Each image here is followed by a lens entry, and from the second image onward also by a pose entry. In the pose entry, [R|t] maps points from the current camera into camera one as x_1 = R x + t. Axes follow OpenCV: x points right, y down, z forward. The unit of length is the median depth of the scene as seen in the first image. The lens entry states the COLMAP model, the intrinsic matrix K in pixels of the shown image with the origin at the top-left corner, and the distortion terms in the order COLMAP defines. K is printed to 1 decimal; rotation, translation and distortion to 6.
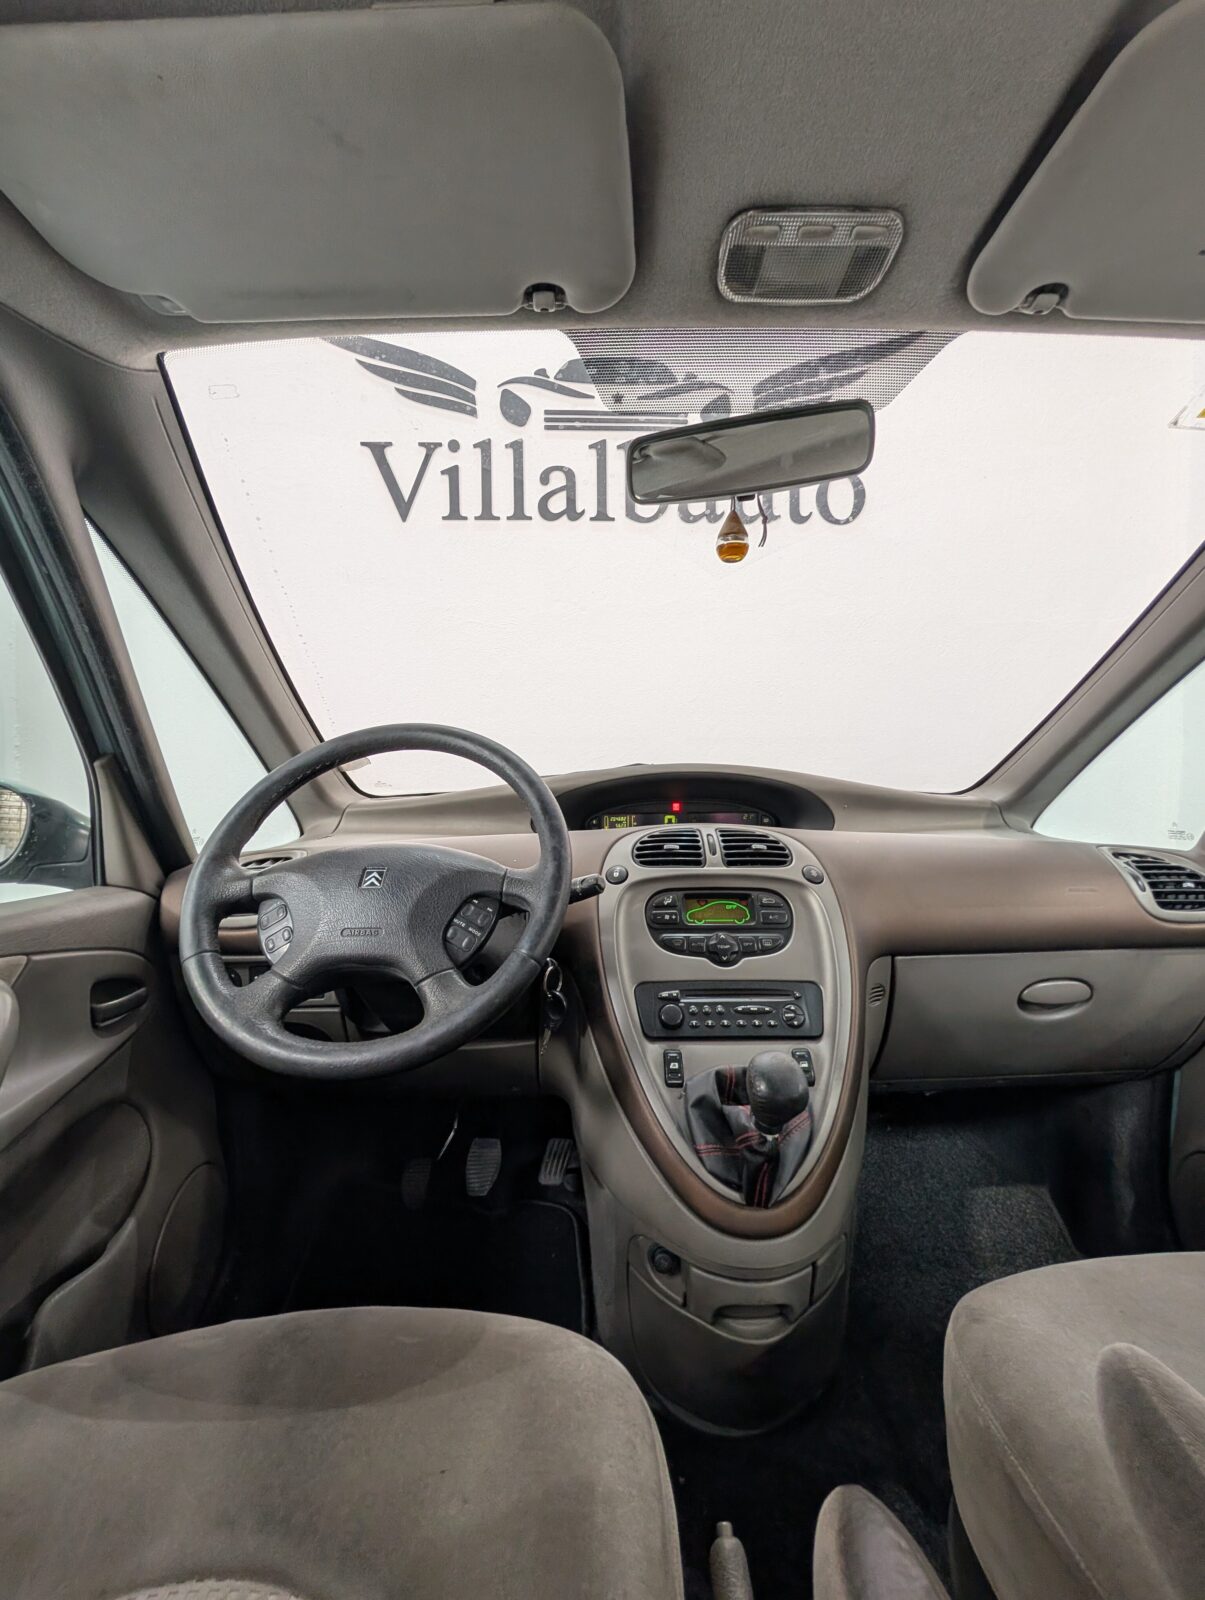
lens RADIAL K [[605.6, 0, 602.1], [0, 605.6, 800.5], [0, 0, 1]] dist [-0.001548, 0.000568]
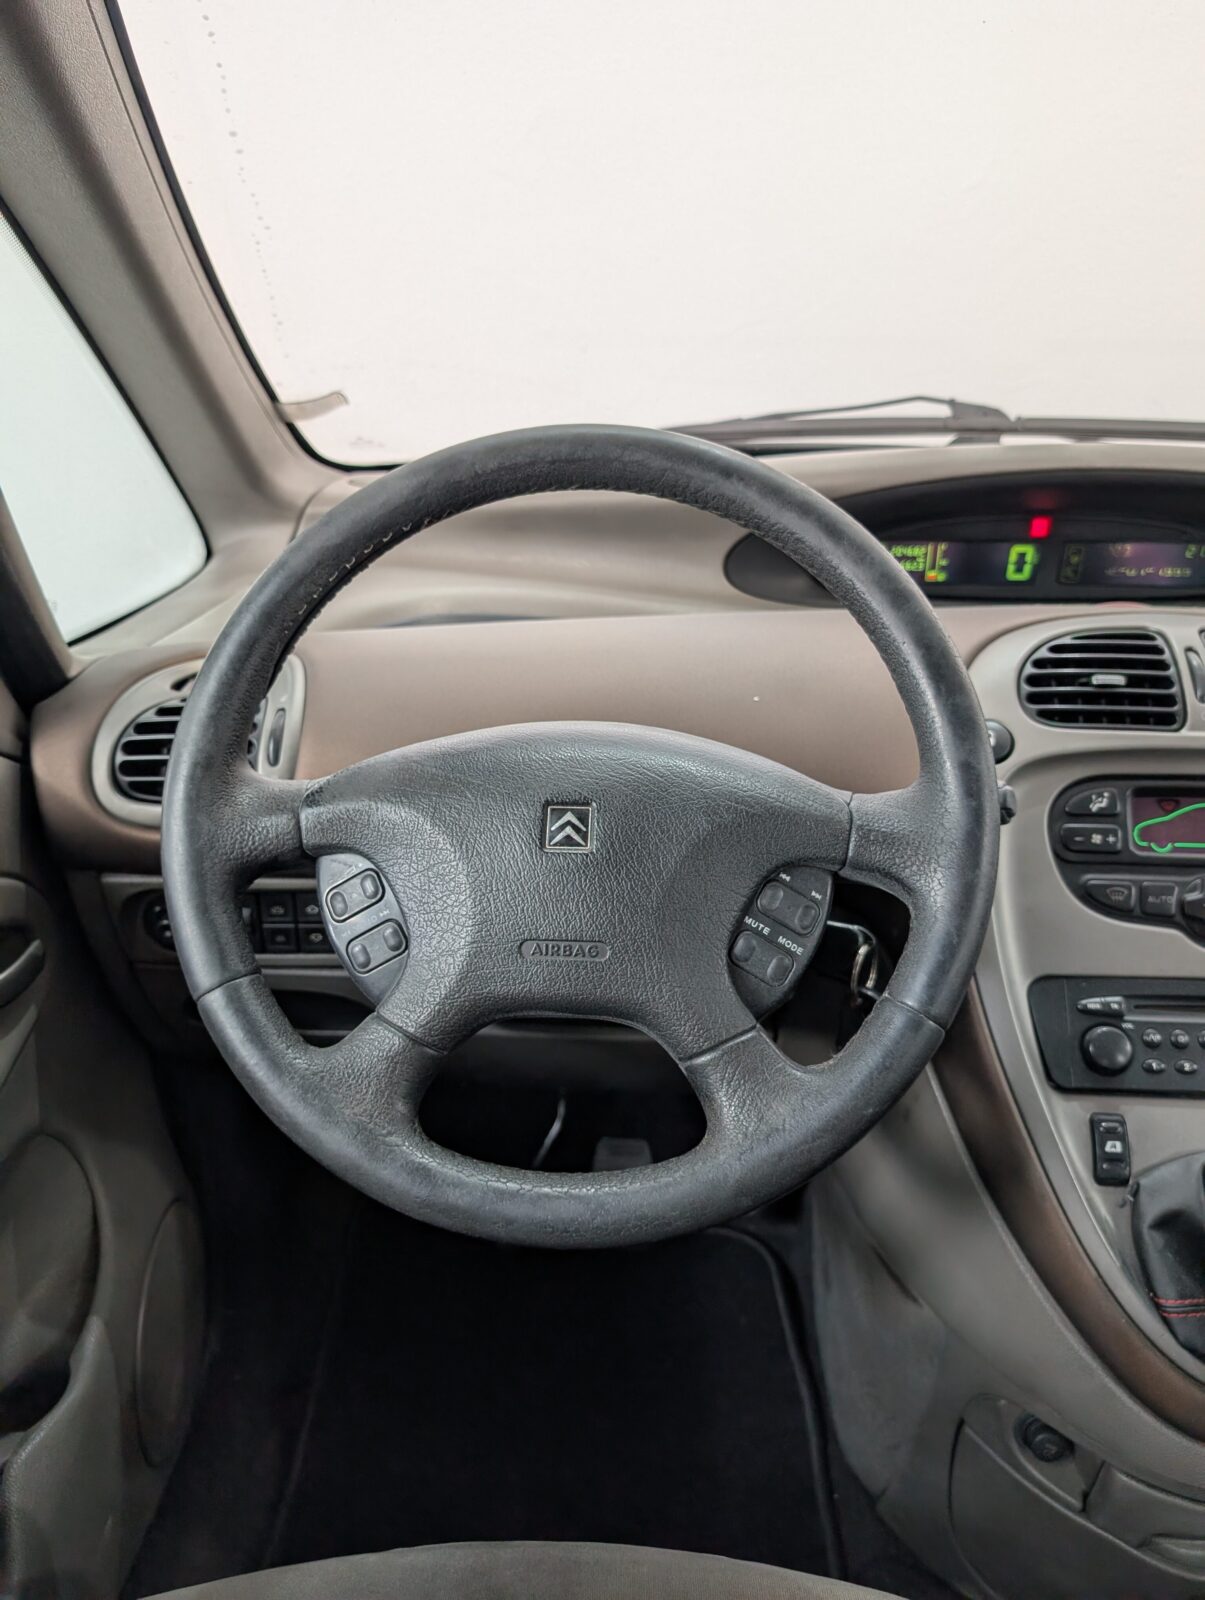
lens RADIAL K [[1170.2, 0, 597.6], [0, 1170.2, 786.4], [0, 0, 1]] dist [0.014134, -0.013377]
pose [[0.998631, 0.026990, -0.044811, -0.277792], [-0.009996, 0.939292, 0.342972, -0.178663], [0.051347, -0.342054, 0.938276, 0.159554]]
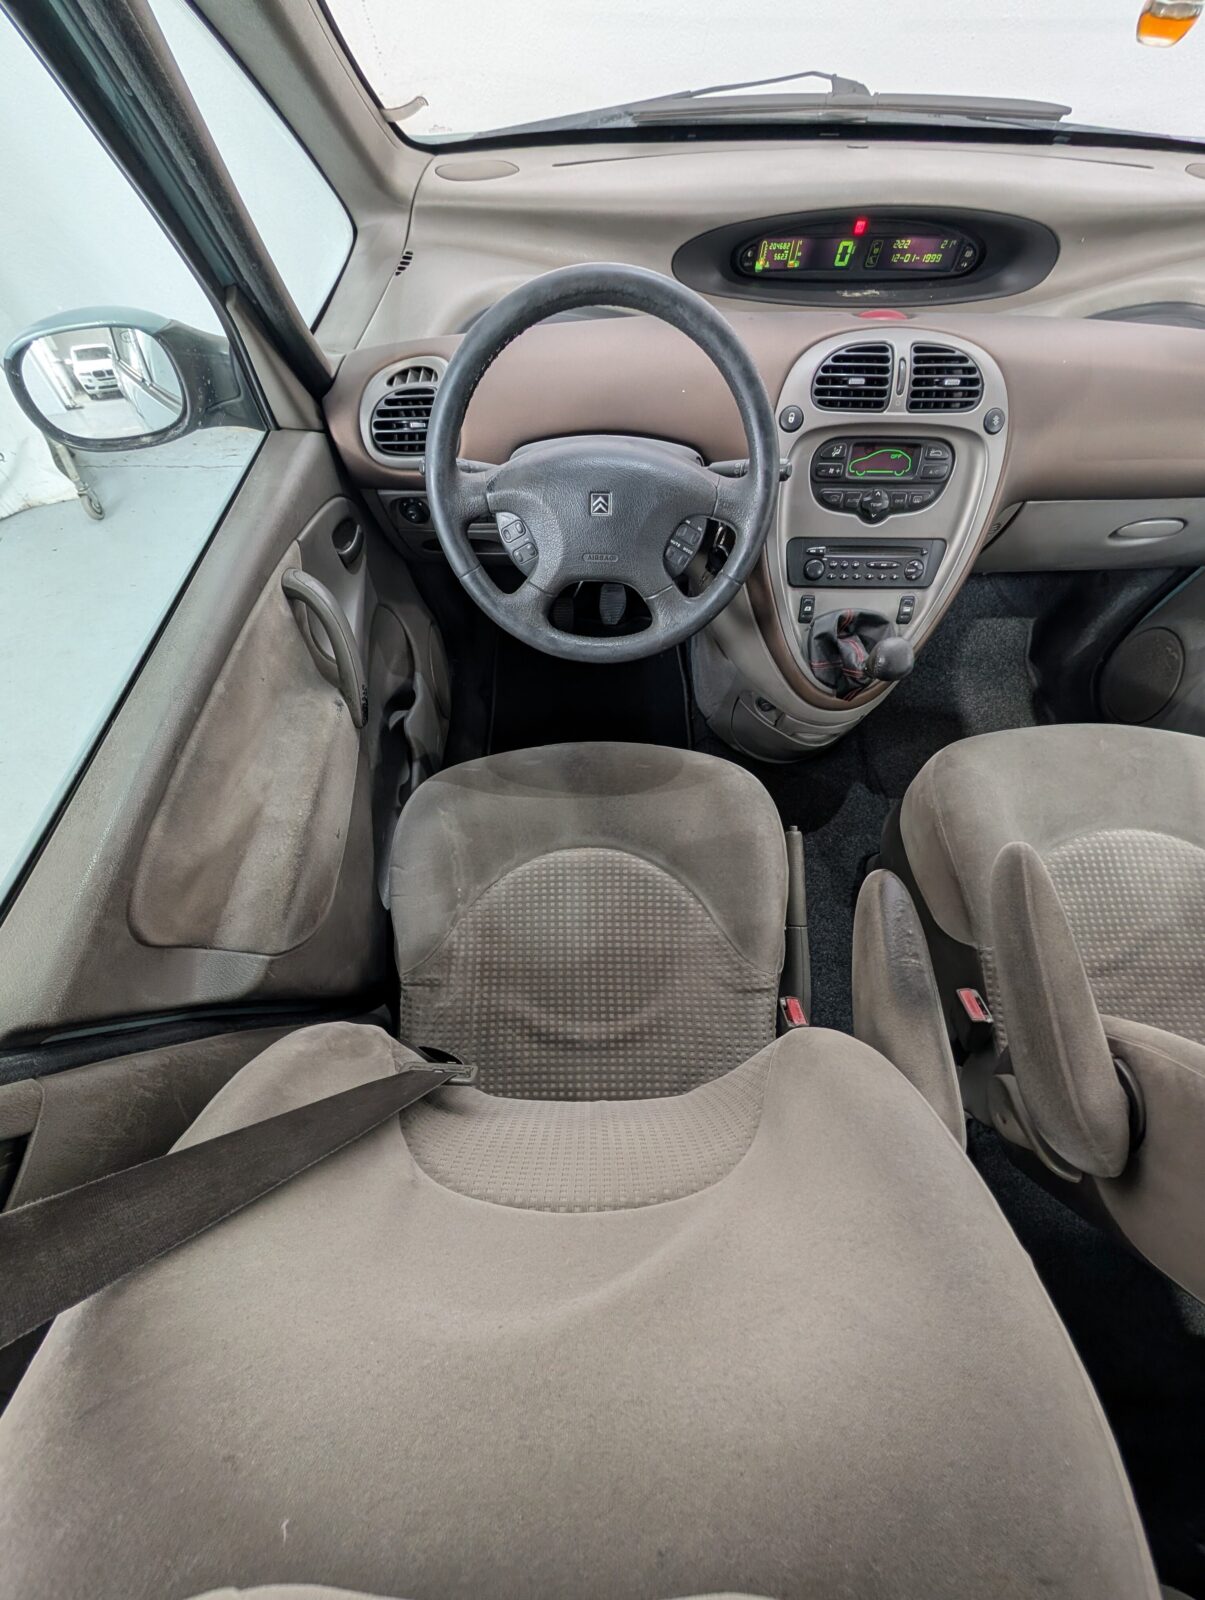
lens RADIAL K [[605.6, 0, 604.0], [0, 605.6, 798.7], [0, 0, 1]] dist [-0.001548, 0.000568]
pose [[0.999800, 0.019717, -0.003255, -0.312621], [-0.006948, 0.495667, 0.868485, -0.498189], [0.018738, -0.868289, 0.495705, -0.018746]]
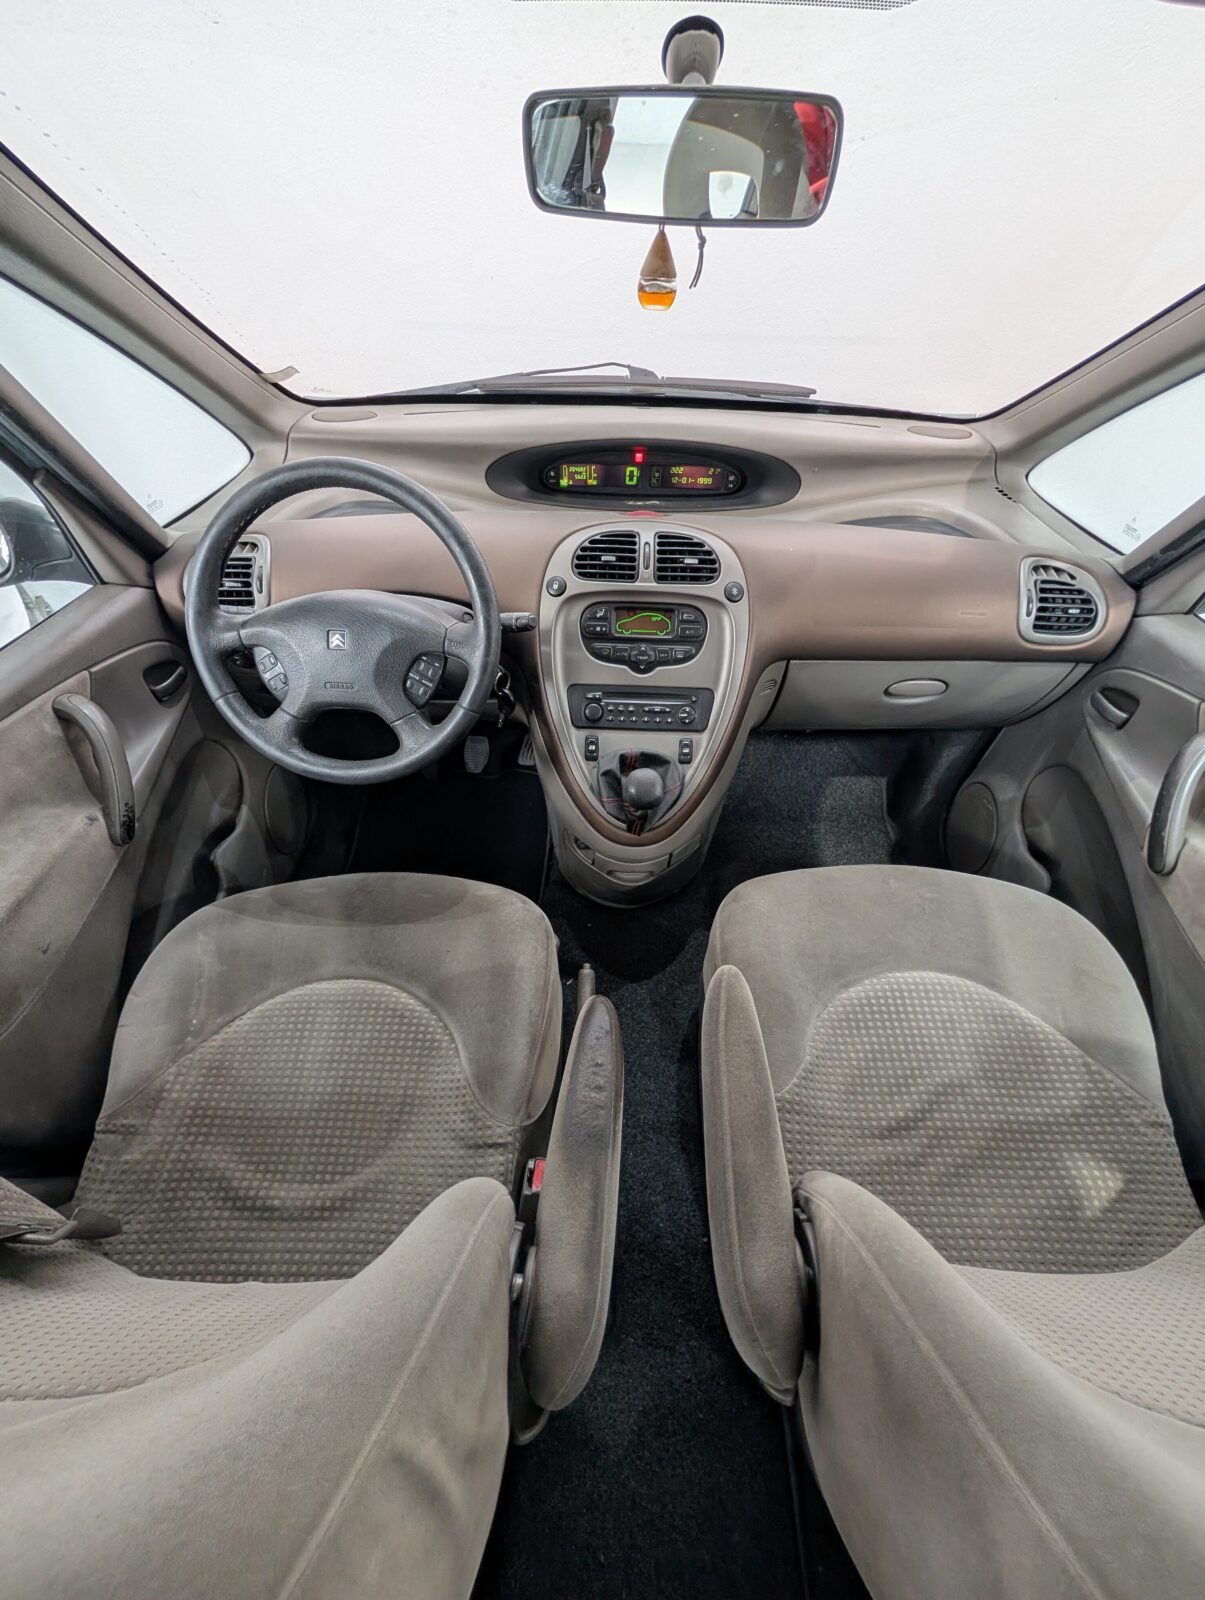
lens RADIAL K [[605.6, 0, 603.0], [0, 605.6, 799.3], [0, 0, 1]] dist [-0.001548, 0.000568]
pose [[0.999196, 0.039829, -0.004589, 0.155735], [-0.025439, 0.718292, 0.695277, -0.443263], [0.030989, -0.694601, 0.718728, -0.078578]]
